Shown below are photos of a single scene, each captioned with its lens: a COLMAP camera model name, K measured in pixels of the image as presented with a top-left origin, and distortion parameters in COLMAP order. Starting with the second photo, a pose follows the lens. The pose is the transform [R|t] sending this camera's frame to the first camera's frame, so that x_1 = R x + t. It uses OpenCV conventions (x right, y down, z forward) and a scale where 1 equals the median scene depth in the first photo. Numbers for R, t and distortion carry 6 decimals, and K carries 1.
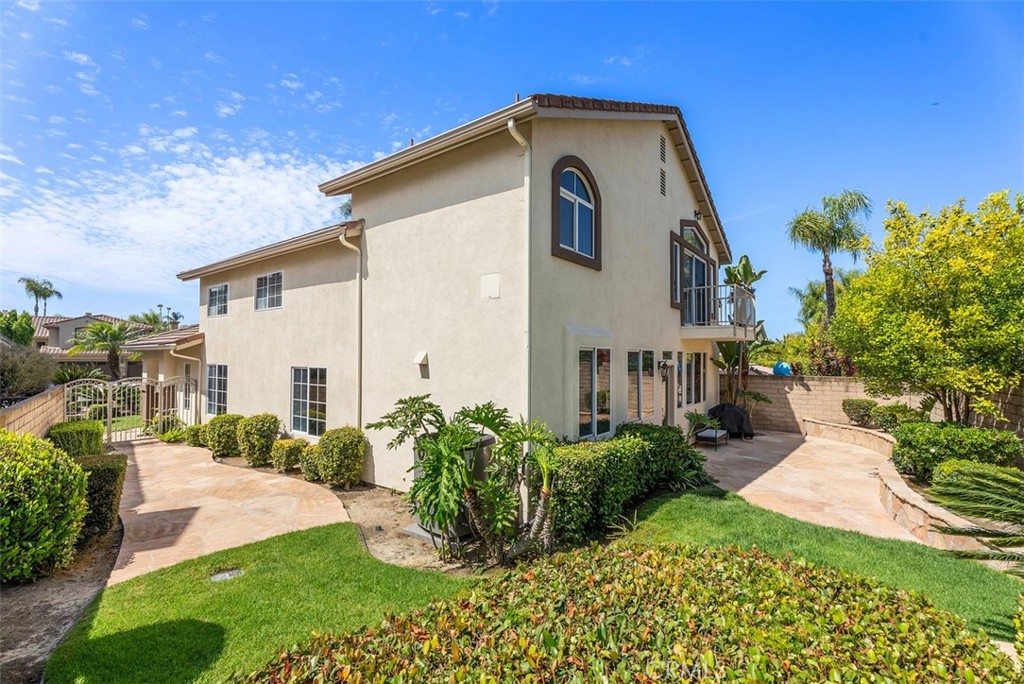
lens RADIAL K [[455.8, 0, 507.6], [0, 455.8, 348.6], [0, 0, 1]] dist [0.001286, -0.000057]
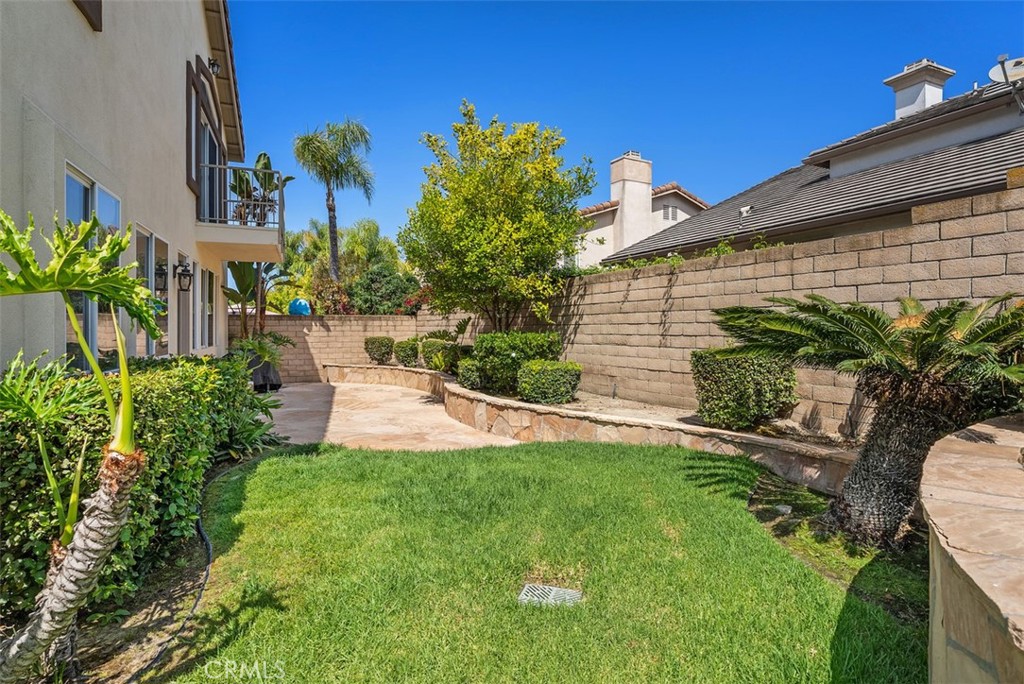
lens RADIAL K [[532.7, 0, 509.3], [0, 532.7, 327.4], [0, 0, 1]] dist [-0.002159, -0.000445]
pose [[0.515921, -0.001919, 0.856634, -0.028563], [-0.013696, 0.999851, 0.010488, 0.070319], [-0.856527, -0.017144, 0.515818, 0.191596]]
